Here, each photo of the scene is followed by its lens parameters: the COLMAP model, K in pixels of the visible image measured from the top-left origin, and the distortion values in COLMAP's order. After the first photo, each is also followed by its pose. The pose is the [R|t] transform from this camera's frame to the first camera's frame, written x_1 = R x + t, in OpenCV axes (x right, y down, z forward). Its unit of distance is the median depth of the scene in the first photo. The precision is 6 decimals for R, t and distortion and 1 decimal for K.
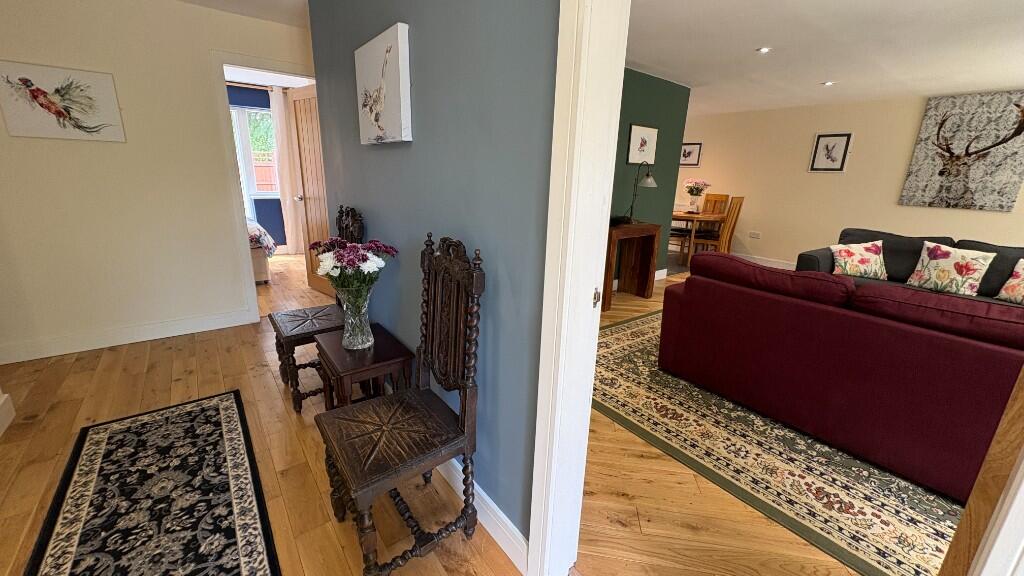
lens RADIAL K [[406.8, 0, 512.0], [0, 406.8, 288.0], [0, 0, 1]] dist [0.001015, 0.000454]
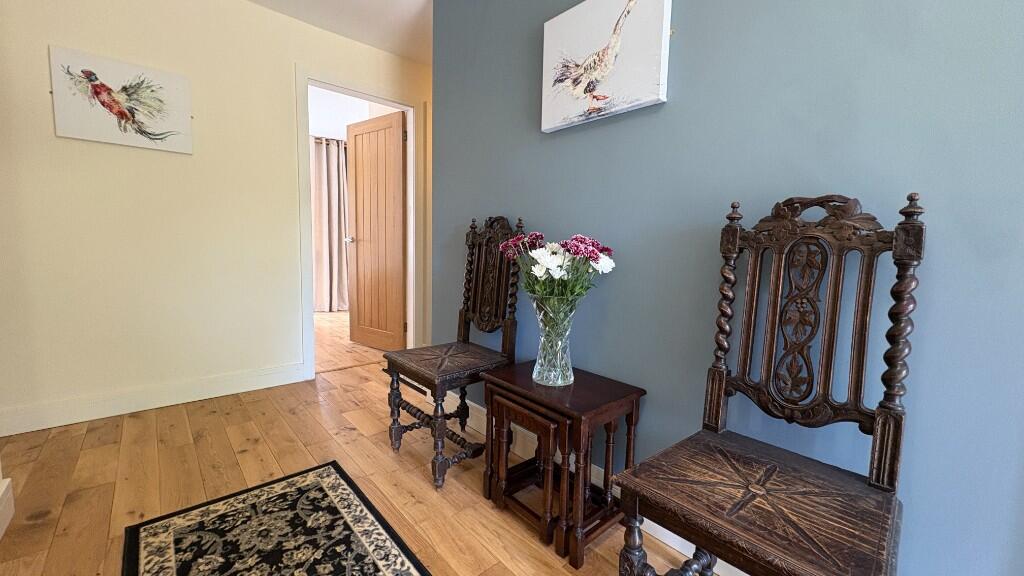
lens RADIAL K [[406.8, 0, 512.0], [0, 406.8, 288.0], [0, 0, 1]] dist [0.001015, 0.000454]
pose [[0.997434, -0.014935, 0.070015, -0.464835], [0.026897, 0.984525, -0.173170, 0.092360], [-0.066345, 0.174609, 0.982400, 0.243011]]
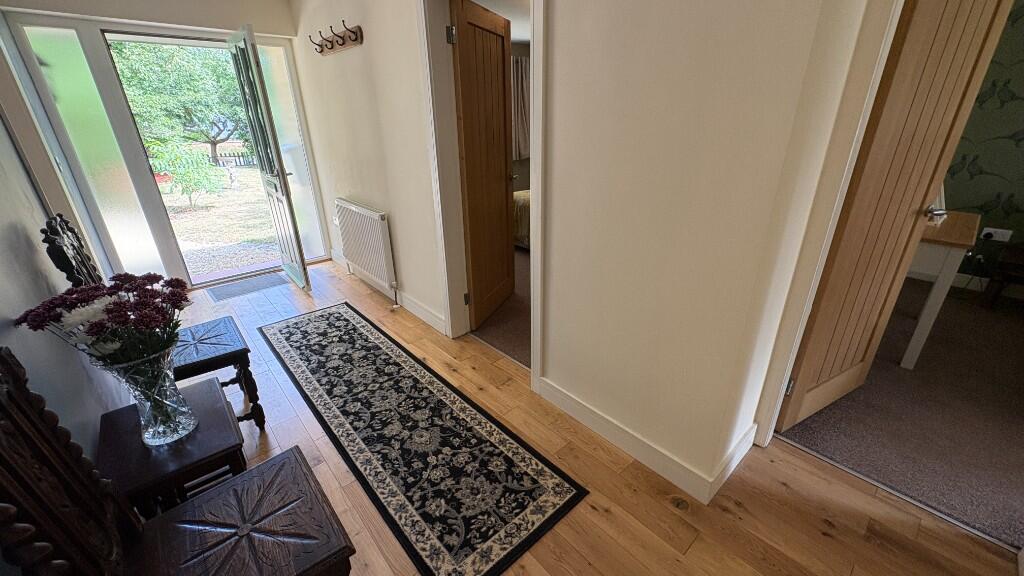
lens RADIAL K [[406.8, 0, 512.0], [0, 406.8, 288.0], [0, 0, 1]] dist [0.001015, 0.000454]
pose [[-0.996603, 0.014943, -0.080988, -0.820577], [-0.039265, 0.778221, 0.626762, -0.450475], [0.072392, 0.627813, -0.774991, 1.315693]]
